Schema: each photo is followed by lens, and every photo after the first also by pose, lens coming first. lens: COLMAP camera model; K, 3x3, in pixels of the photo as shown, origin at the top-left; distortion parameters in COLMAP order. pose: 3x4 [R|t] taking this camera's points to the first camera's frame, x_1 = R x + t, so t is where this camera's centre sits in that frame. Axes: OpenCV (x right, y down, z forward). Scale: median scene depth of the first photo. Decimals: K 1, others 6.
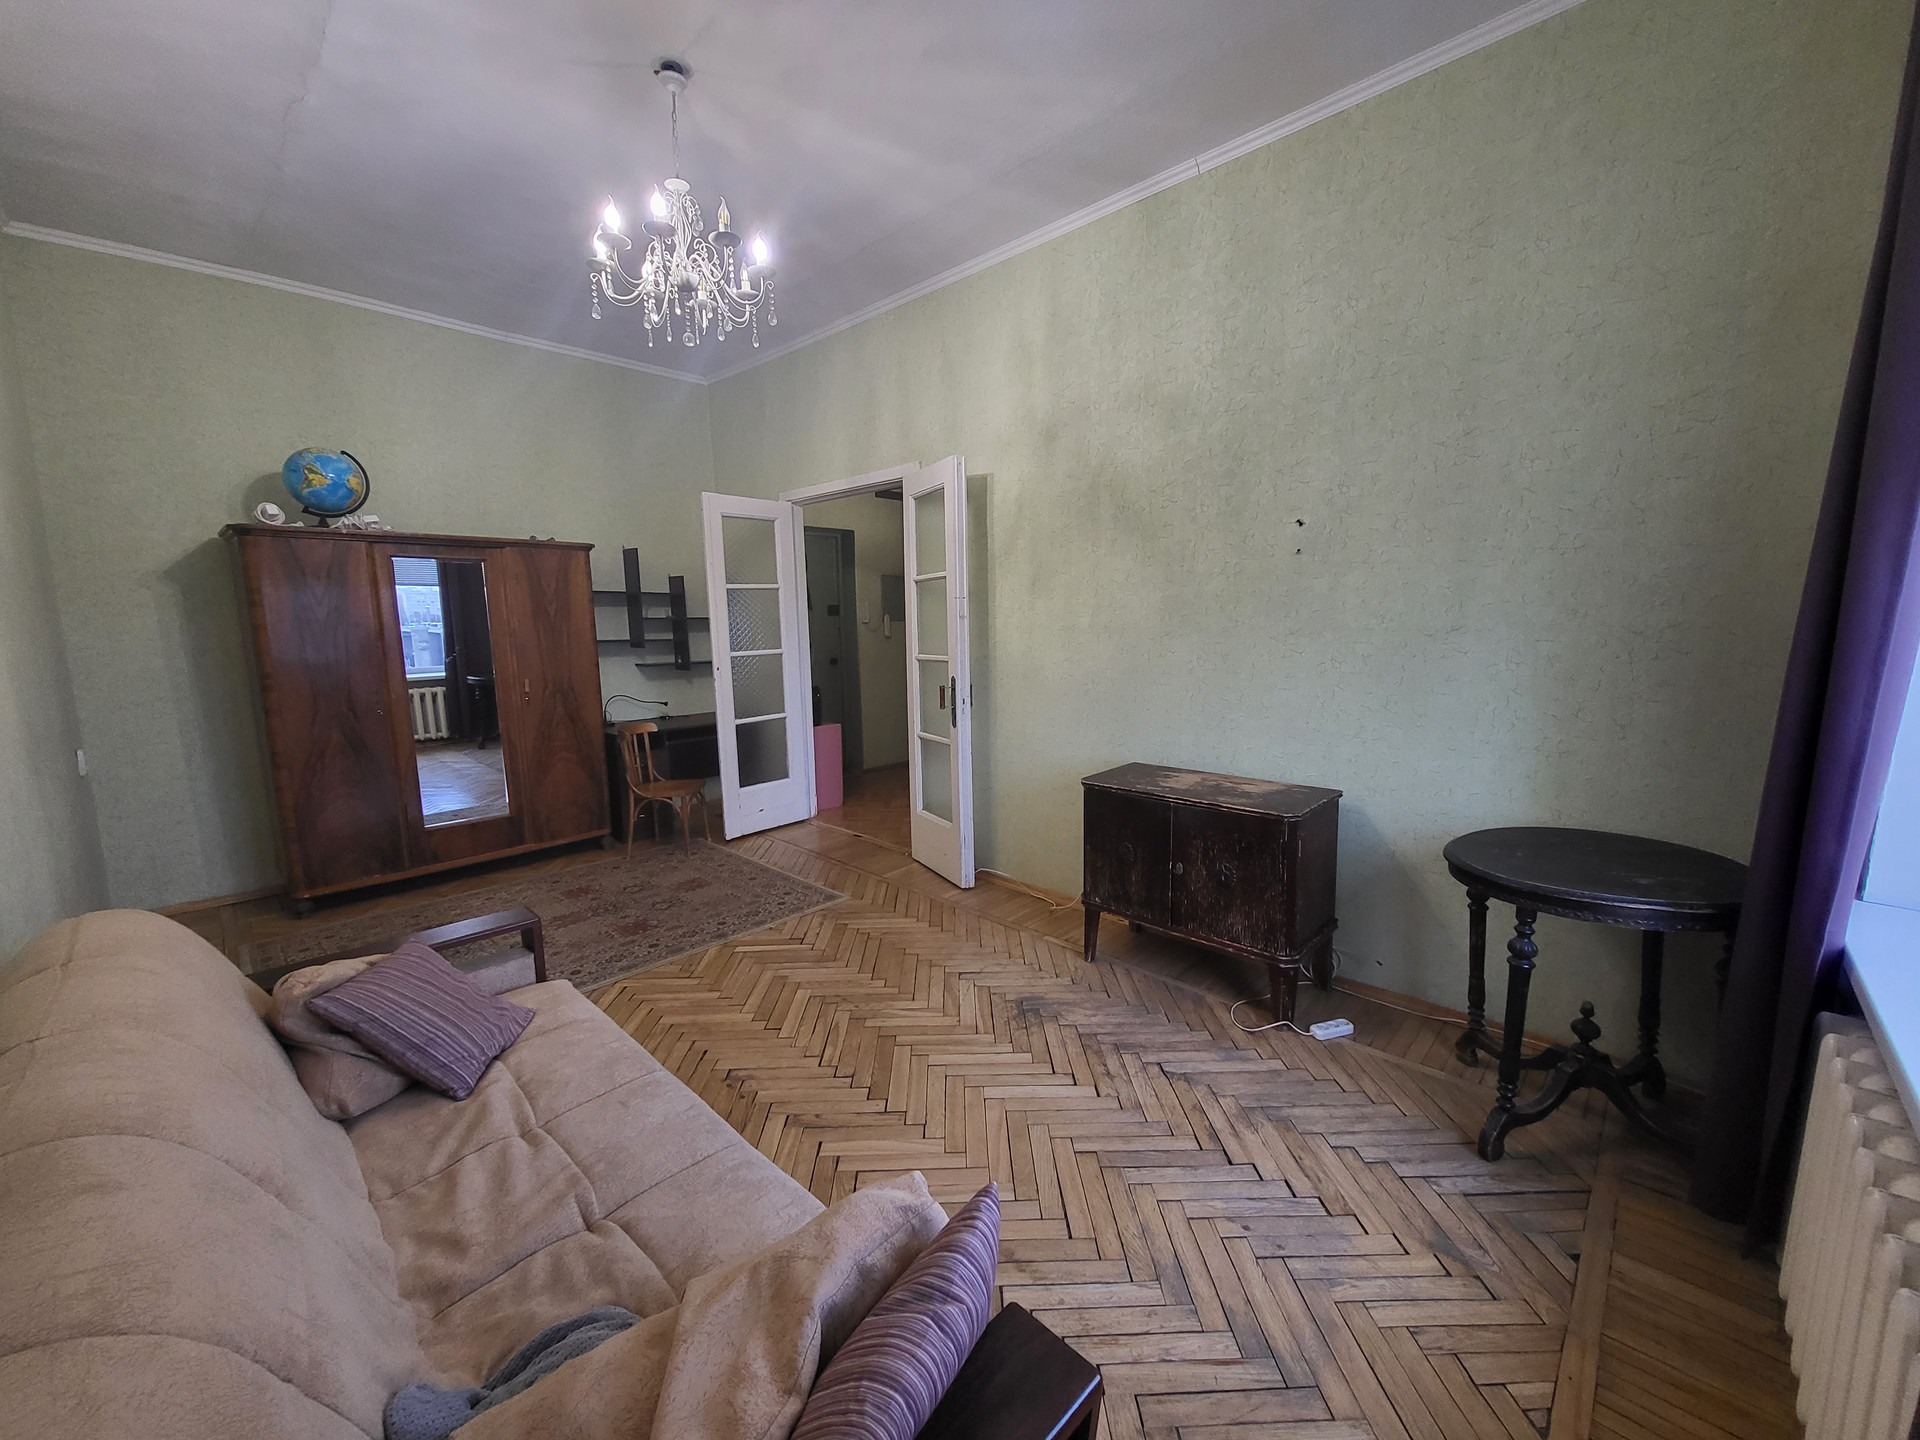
lens RADIAL K [[752.3, 0, 968.8], [0, 752.3, 726.8], [0, 0, 1]] dist [0.000478, -0.000388]
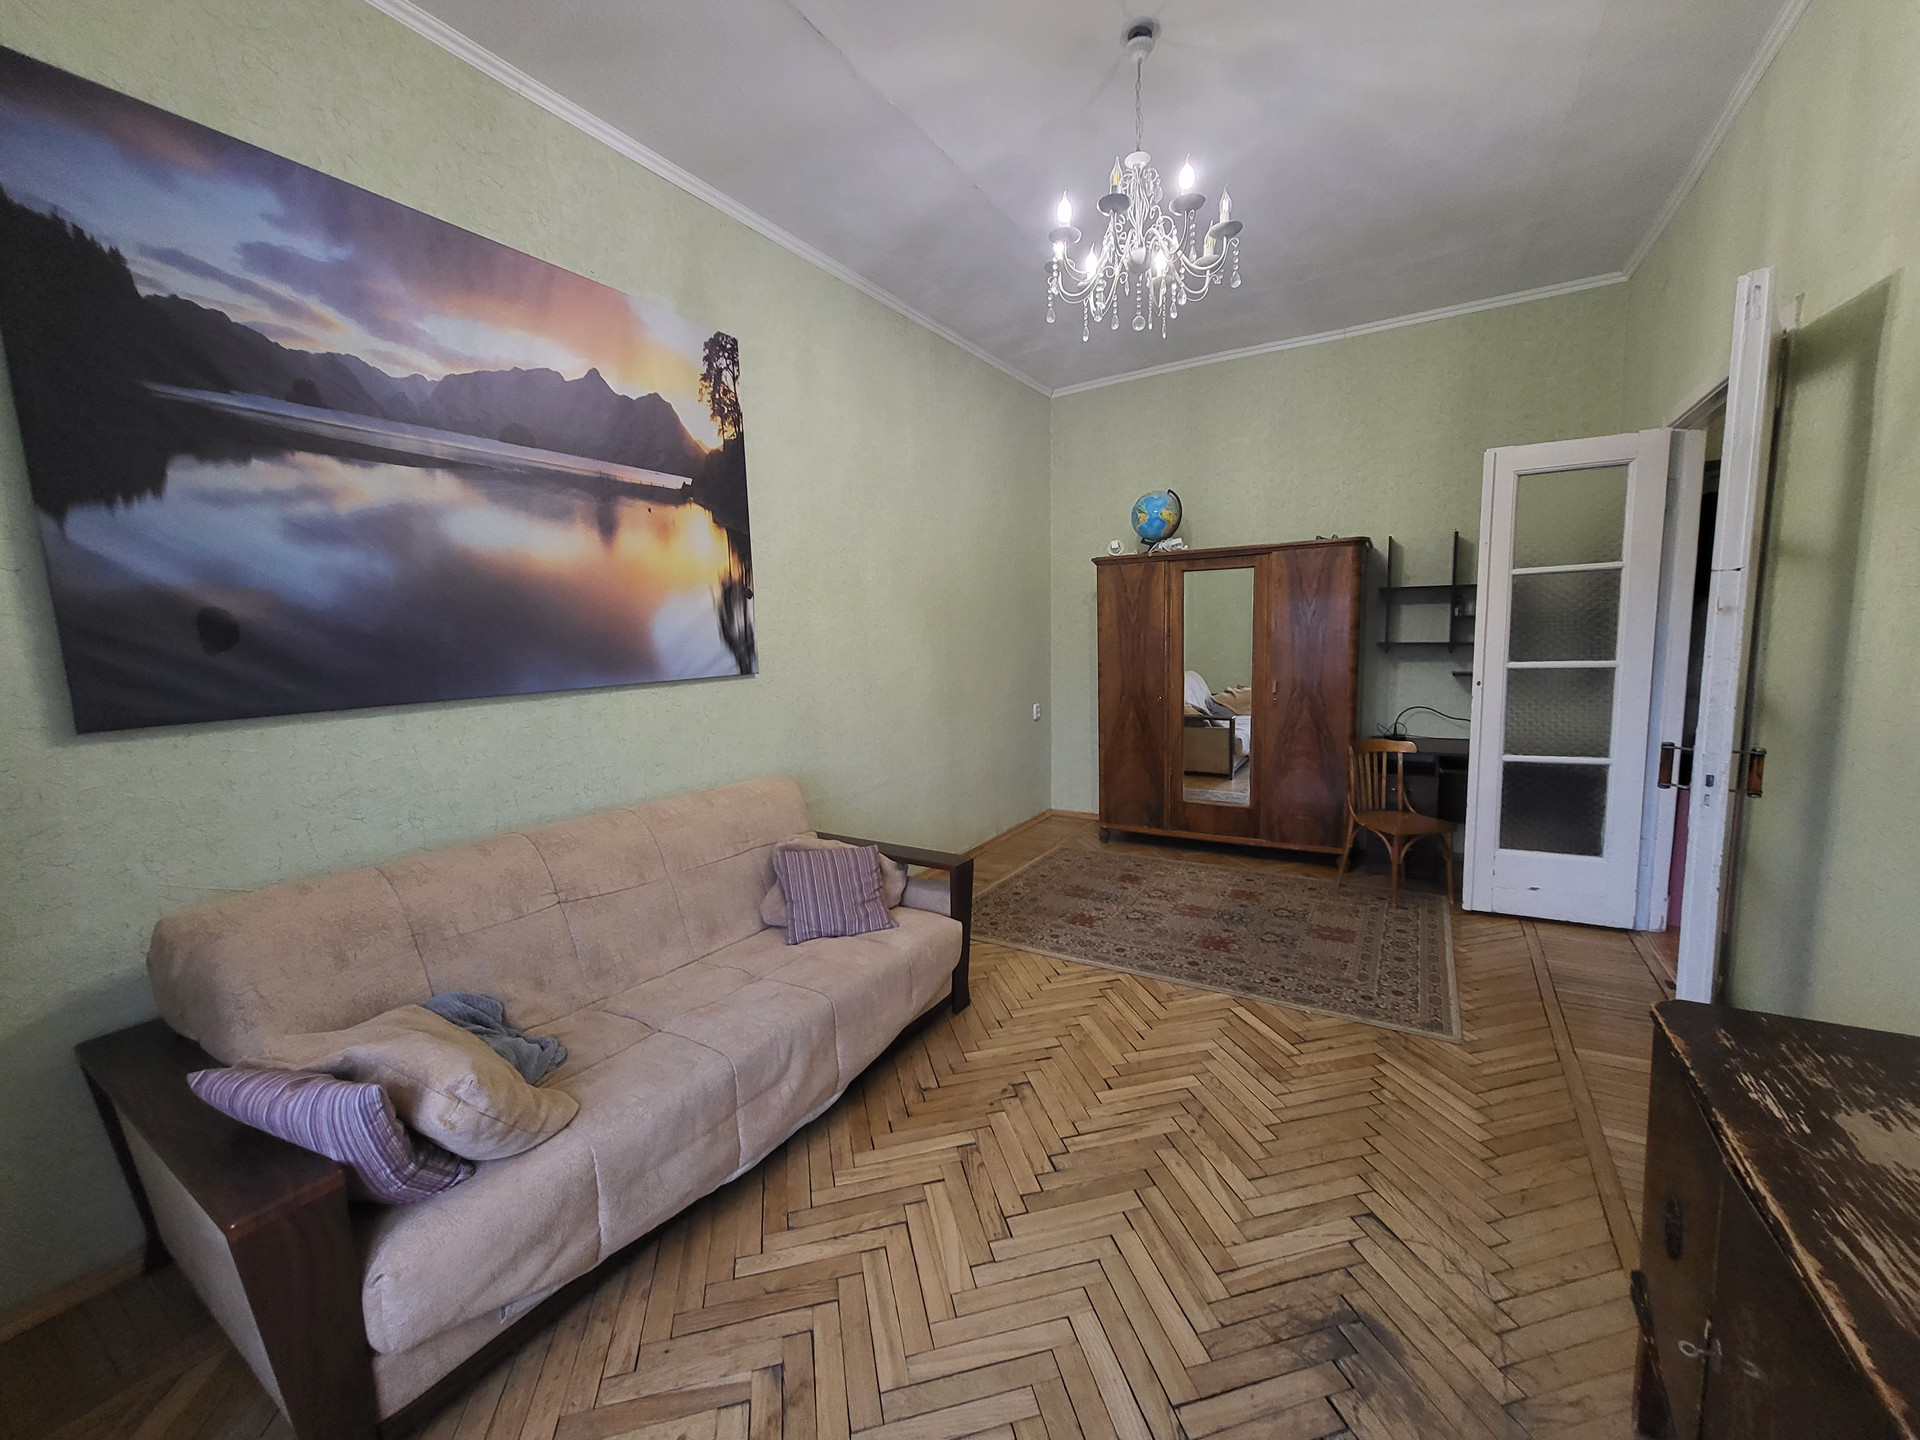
lens RADIAL K [[752.3, 0, 964.8], [0, 752.3, 726.6], [0, 0, 1]] dist [0.000478, -0.000388]
pose [[0.217617, 0.124084, -0.968115, 0.331460], [-0.118952, 0.987864, 0.099876, -0.055619], [0.968759, 0.093425, 0.229736, 0.382232]]
